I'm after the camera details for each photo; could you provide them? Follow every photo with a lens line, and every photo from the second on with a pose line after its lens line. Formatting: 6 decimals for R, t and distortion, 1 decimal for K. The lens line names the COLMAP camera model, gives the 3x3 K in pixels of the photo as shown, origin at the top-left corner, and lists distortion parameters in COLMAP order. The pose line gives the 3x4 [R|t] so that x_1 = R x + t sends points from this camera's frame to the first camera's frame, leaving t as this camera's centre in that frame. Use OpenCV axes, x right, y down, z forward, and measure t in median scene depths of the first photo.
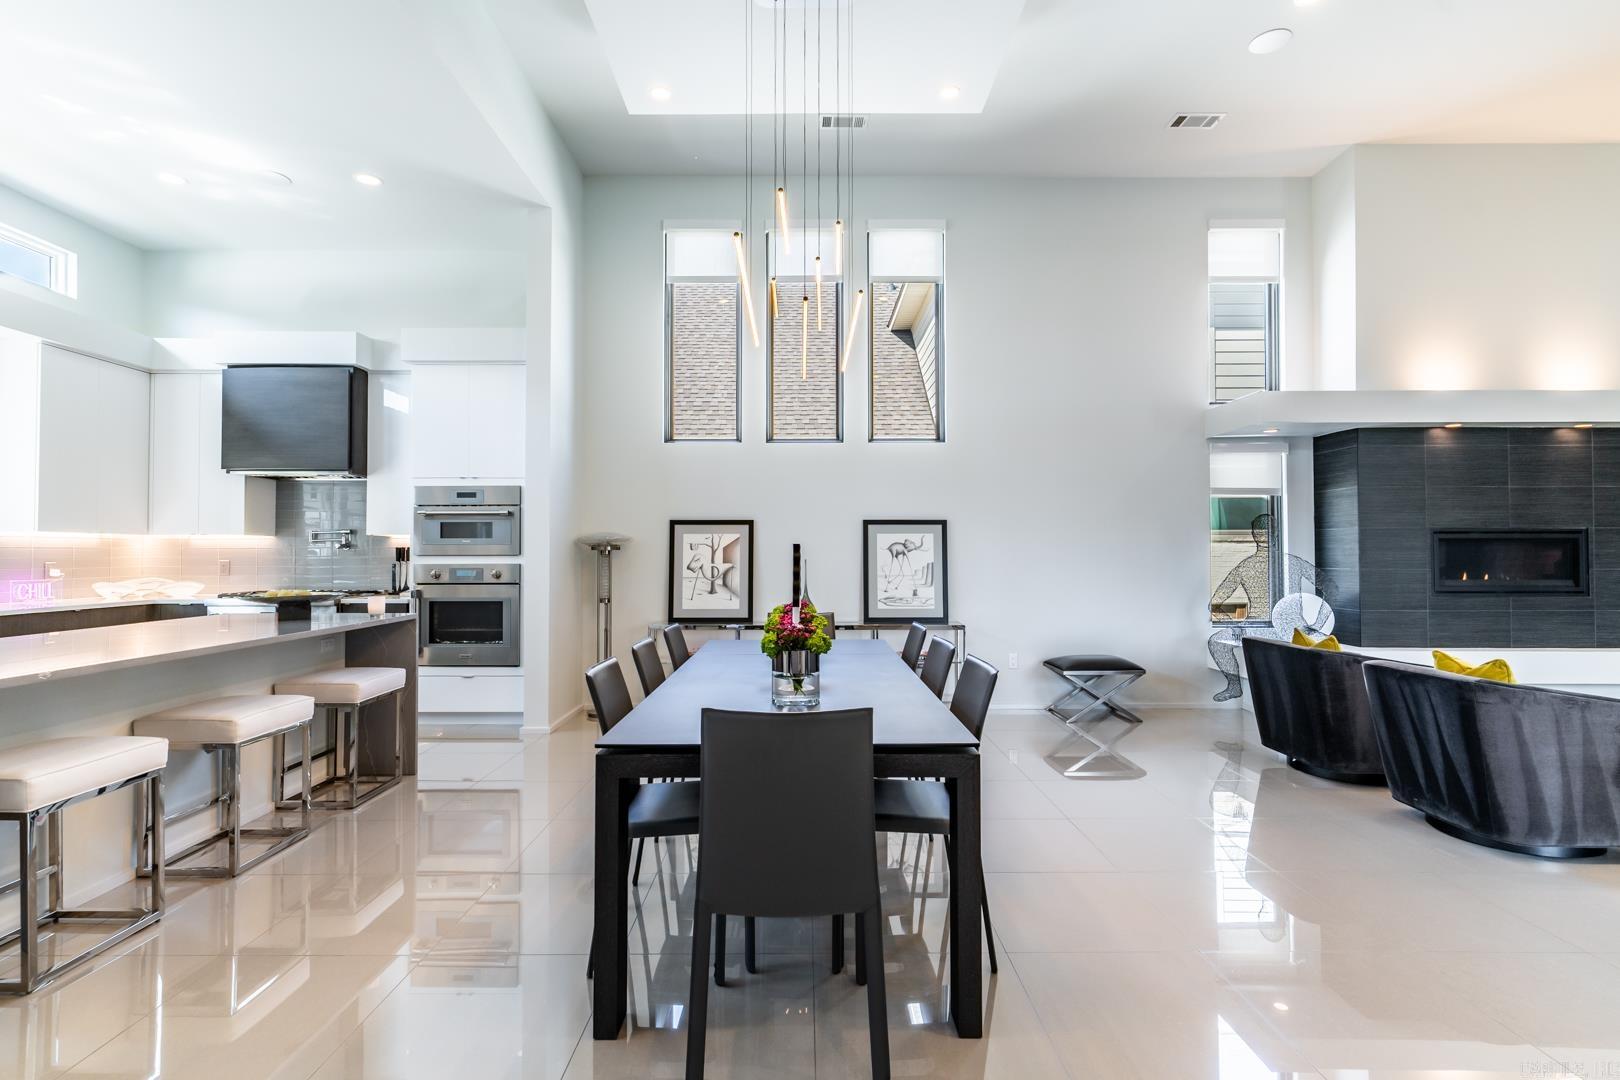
lens RADIAL K [[782.5, 0, 812.6], [0, 782.5, 549.5], [0, 0, 1]] dist [-0.003405, 0.002108]
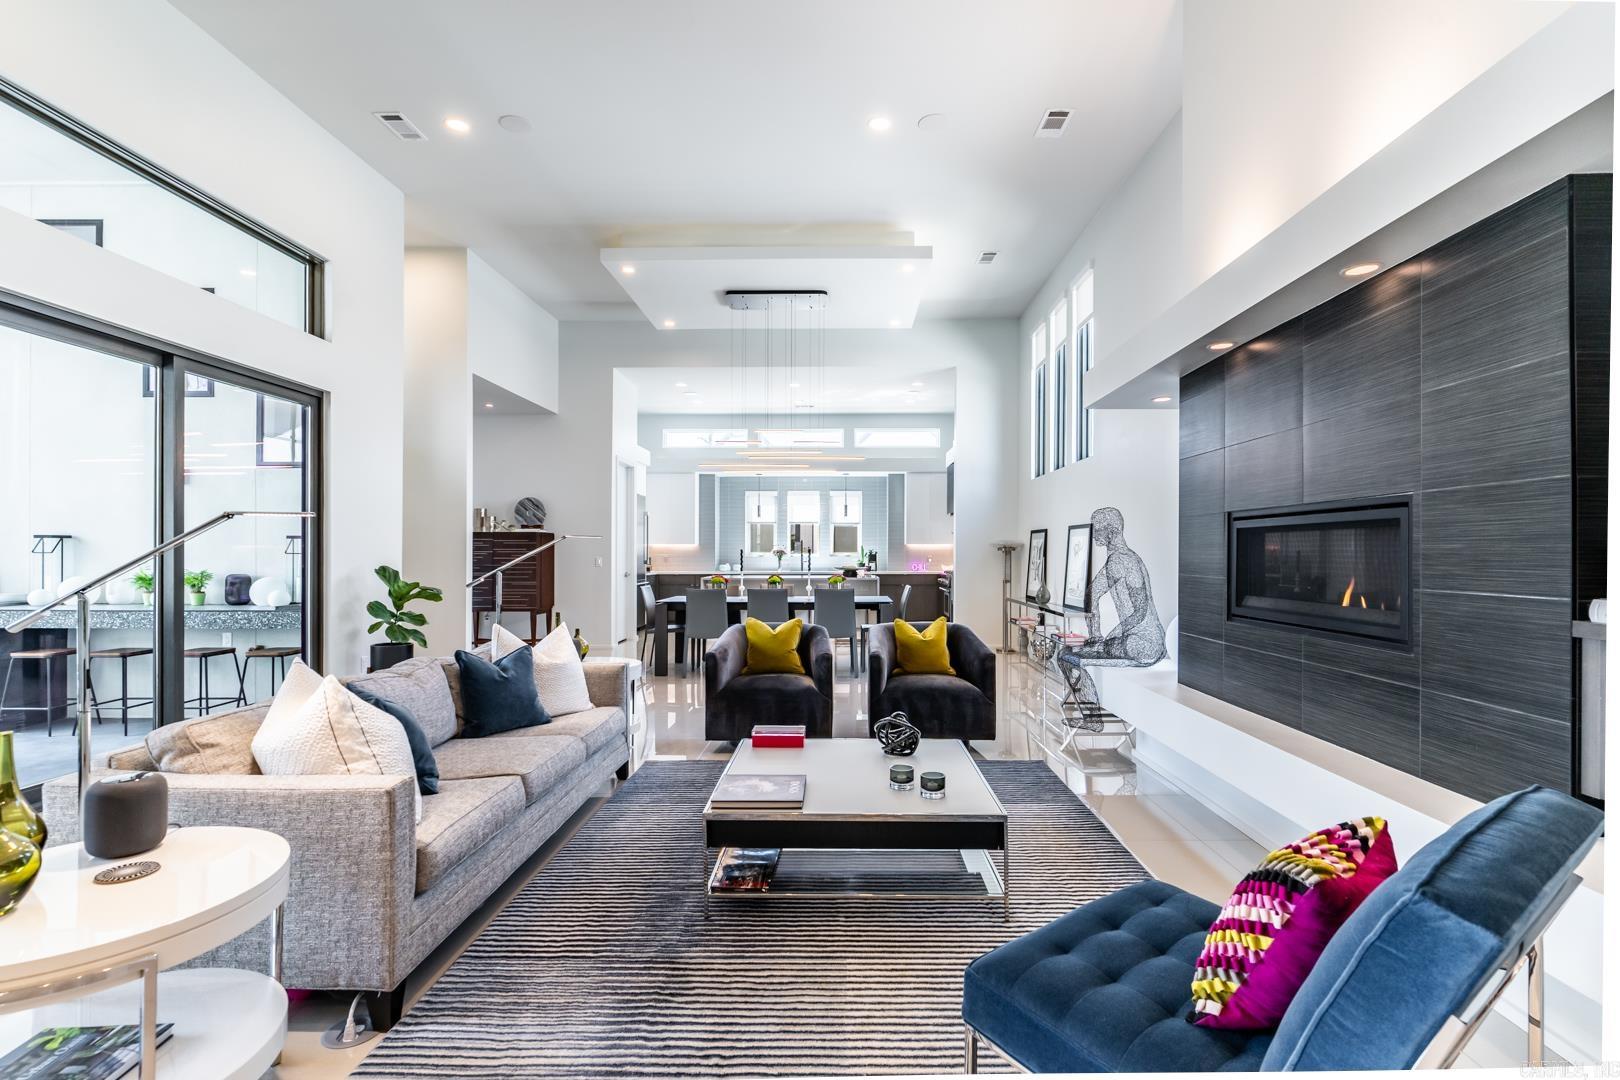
lens RADIAL K [[782.5, 0, 831.1], [0, 782.5, 535.1], [0, 0, 1]] dist [-0.003405, 0.002108]
pose [[-0.018022, -0.022722, -0.999579, 1.329515], [0.005984, 0.999721, -0.022834, 0.003689], [0.999820, -0.006393, -0.017881, 0.649828]]
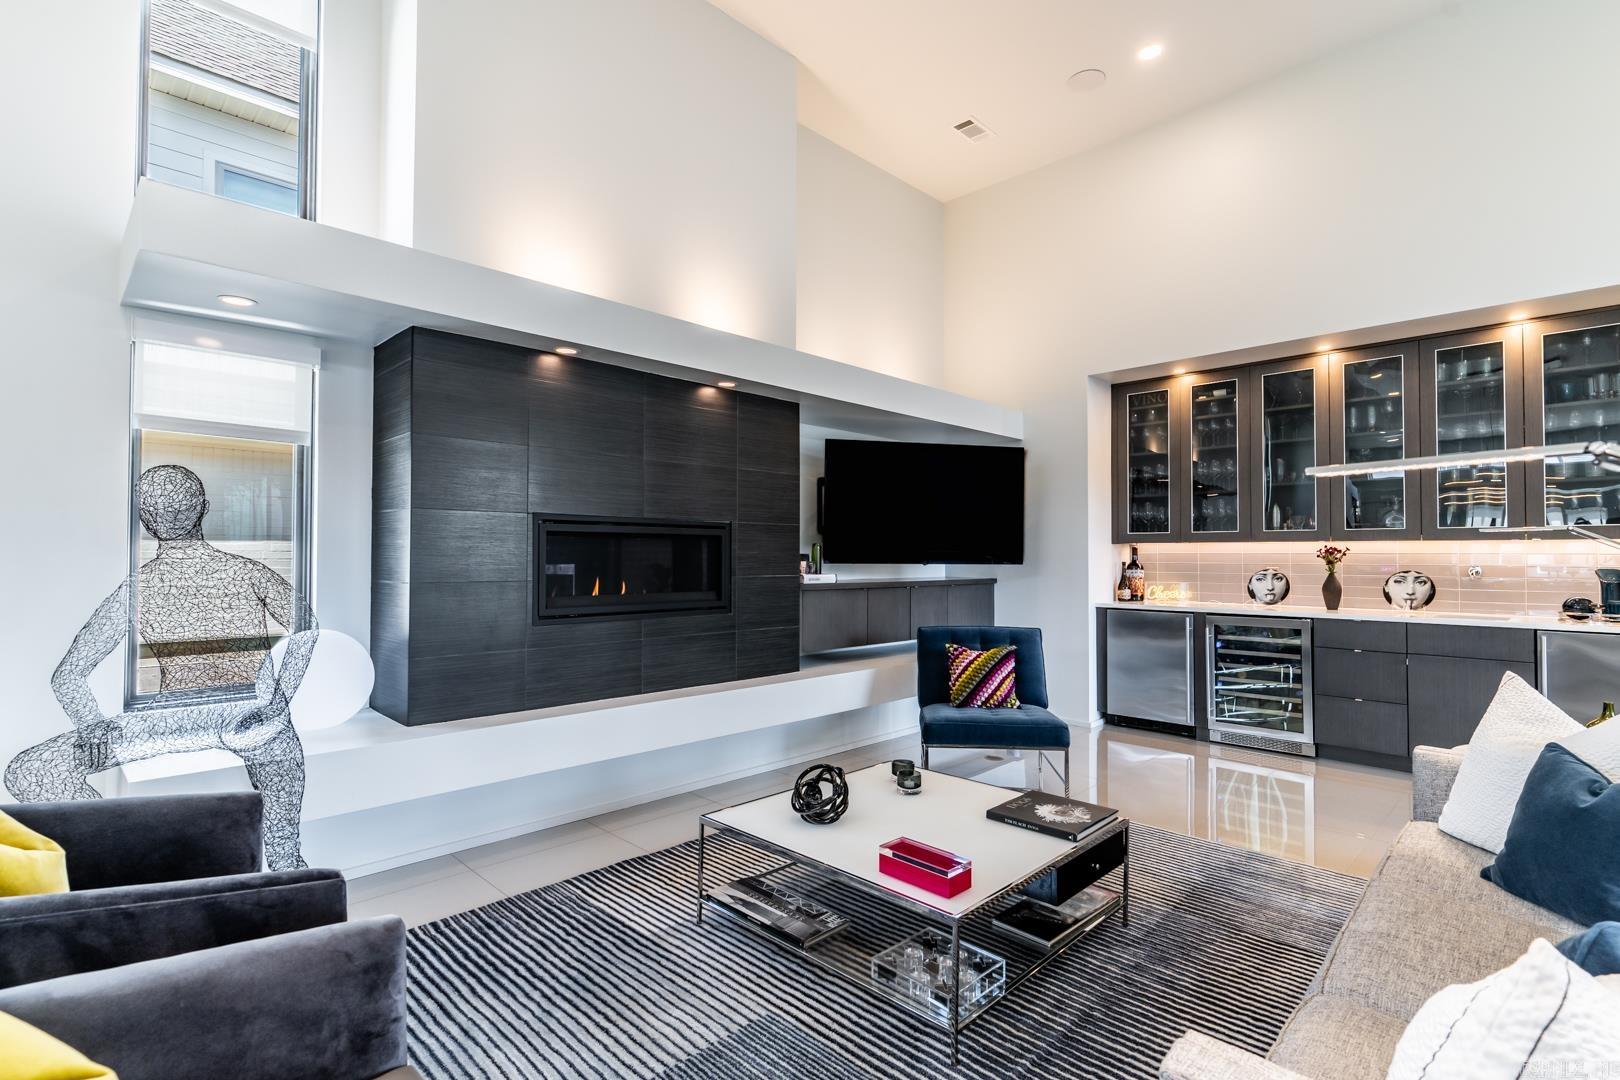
lens RADIAL K [[782.5, 0, 788.1], [0, 782.5, 541.0], [0, 0, 1]] dist [-0.003405, 0.002108]
pose [[0.717837, 0.017508, 0.695991, 0.474832], [-0.010036, 0.999840, -0.014800, 0.001476], [-0.696138, 0.003639, 0.717898, 0.394179]]
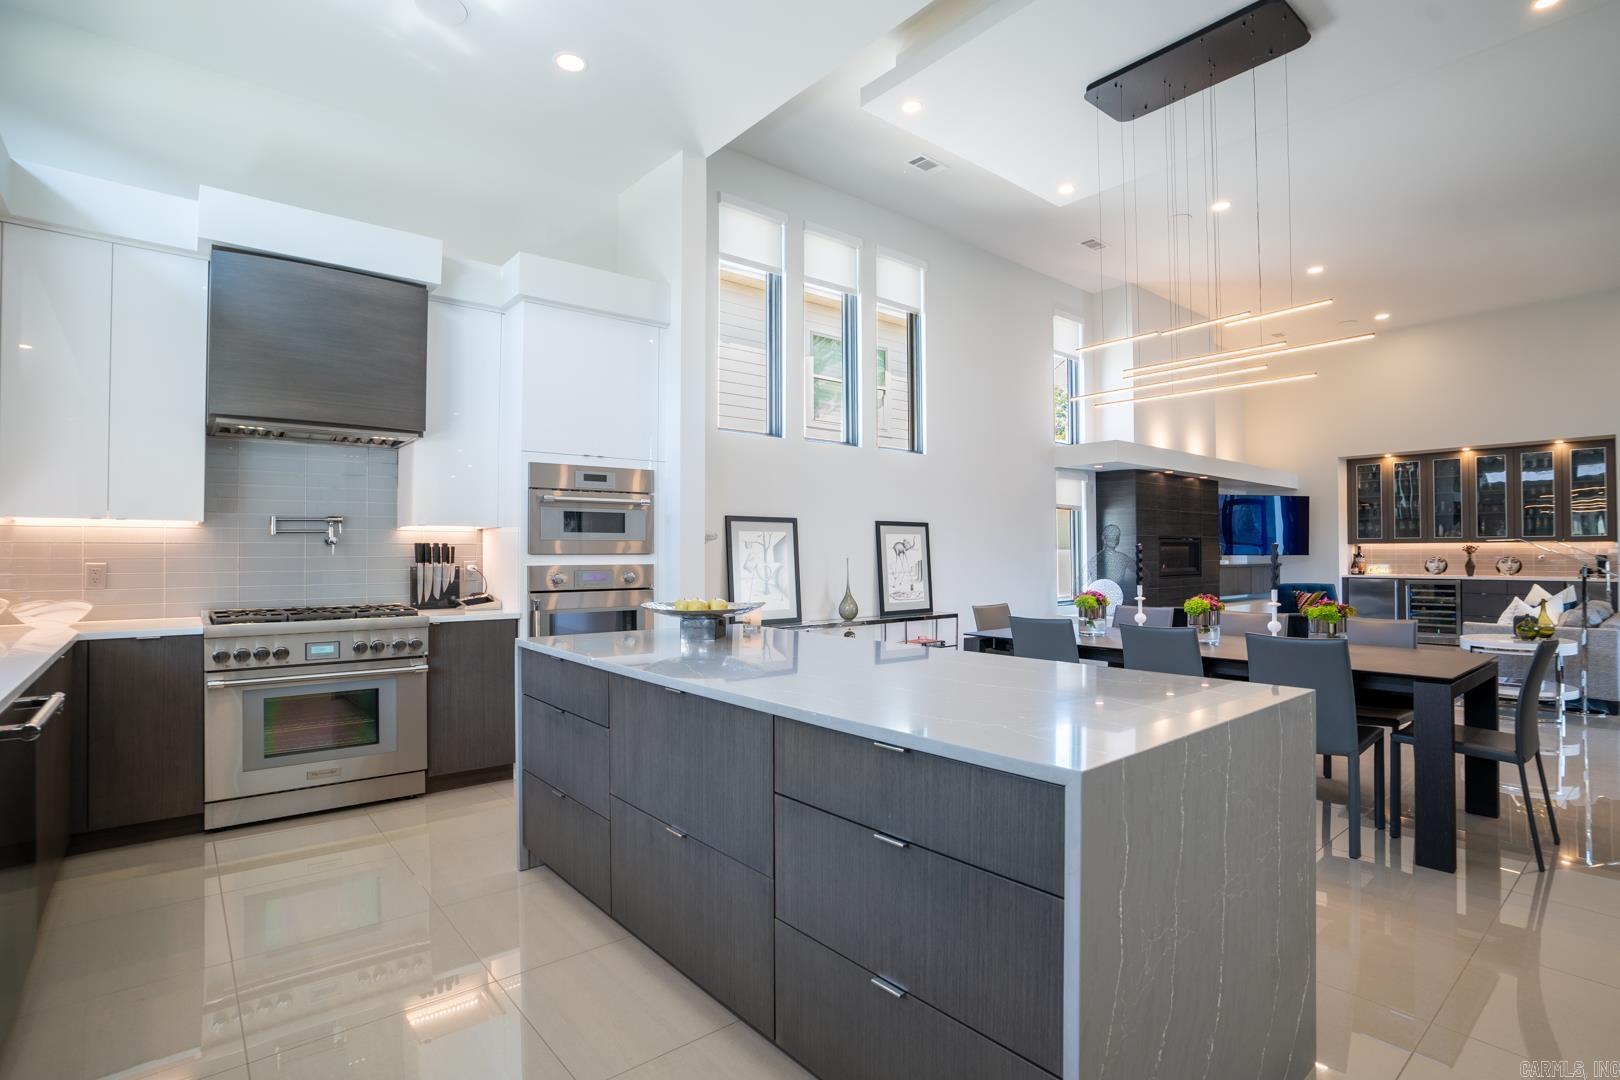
lens RADIAL K [[782.5, 0, 845.1], [0, 782.5, 542.0], [0, 0, 1]] dist [-0.003405, 0.002108]
pose [[0.745231, 0.007748, 0.666762, -0.695114], [-0.002701, 0.999959, -0.008601, 0.000699], [-0.666801, 0.004609, 0.745221, 0.225510]]
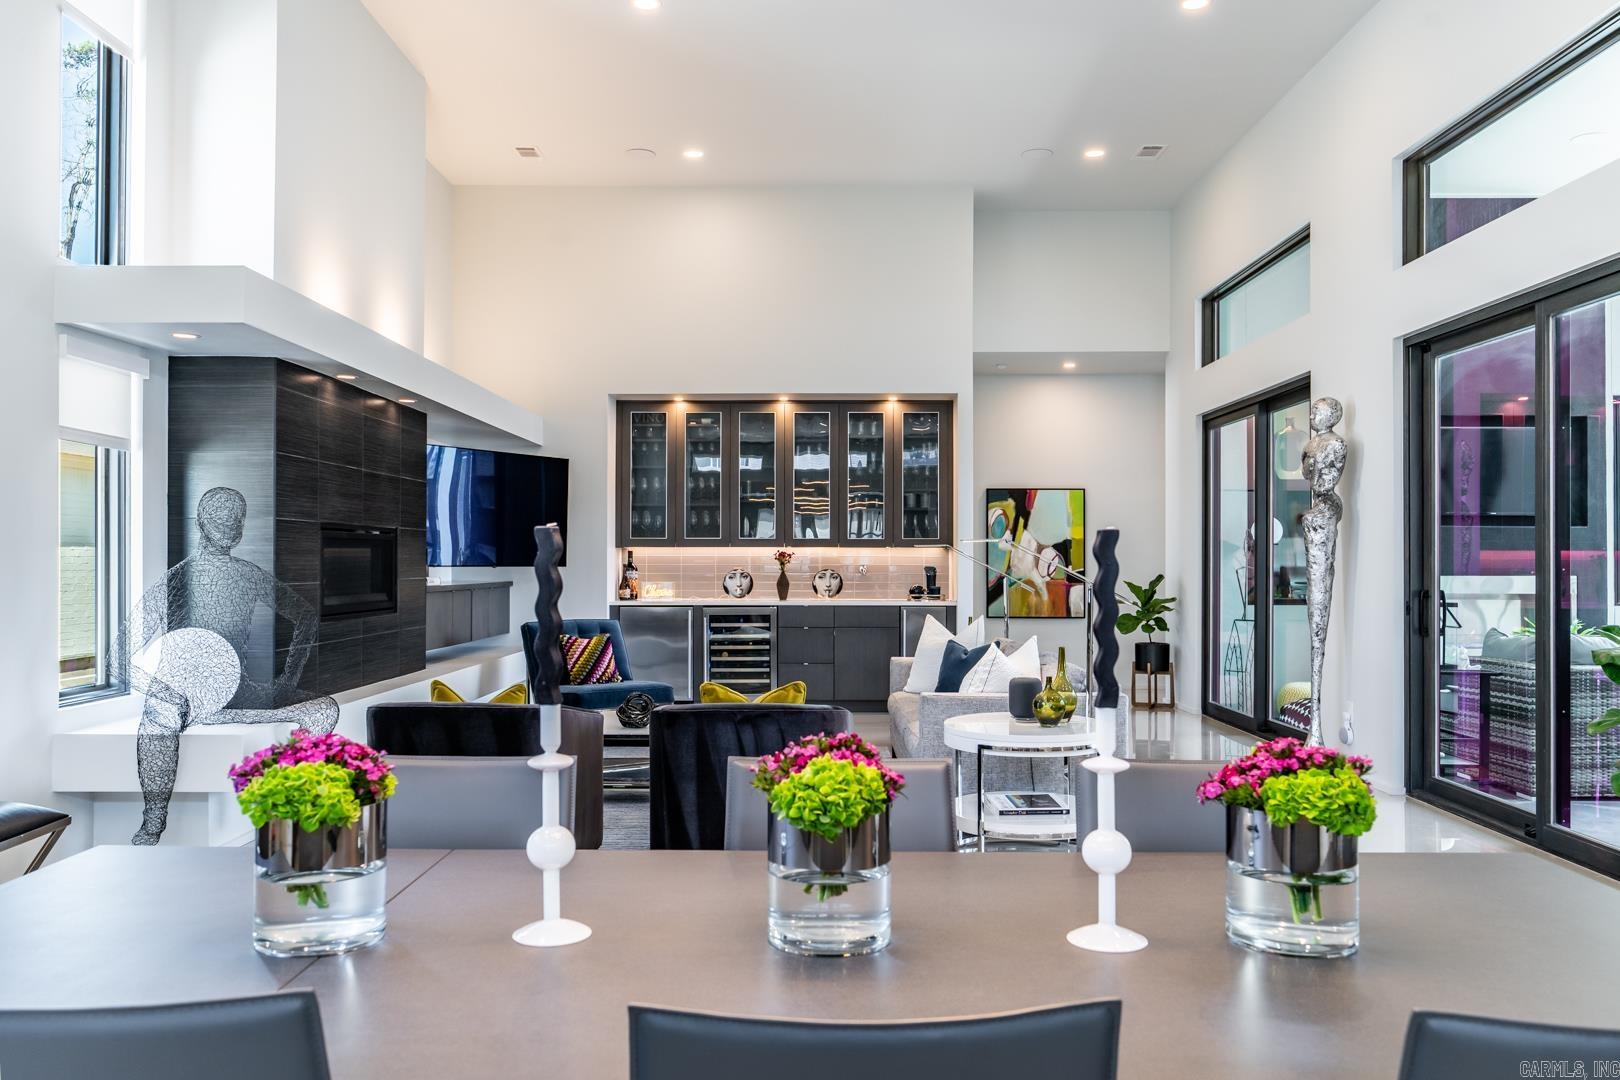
lens RADIAL K [[1267.6, 0, 821.2], [0, 1267.6, 548.8], [0, 0, 1]] dist [-0.006400, -0.003501]
pose [[0.012998, 0.010197, 0.999864, -0.287043], [-0.008883, 0.999910, -0.010082, 0.003372], [-0.999876, -0.008751, 0.013088, 0.514661]]
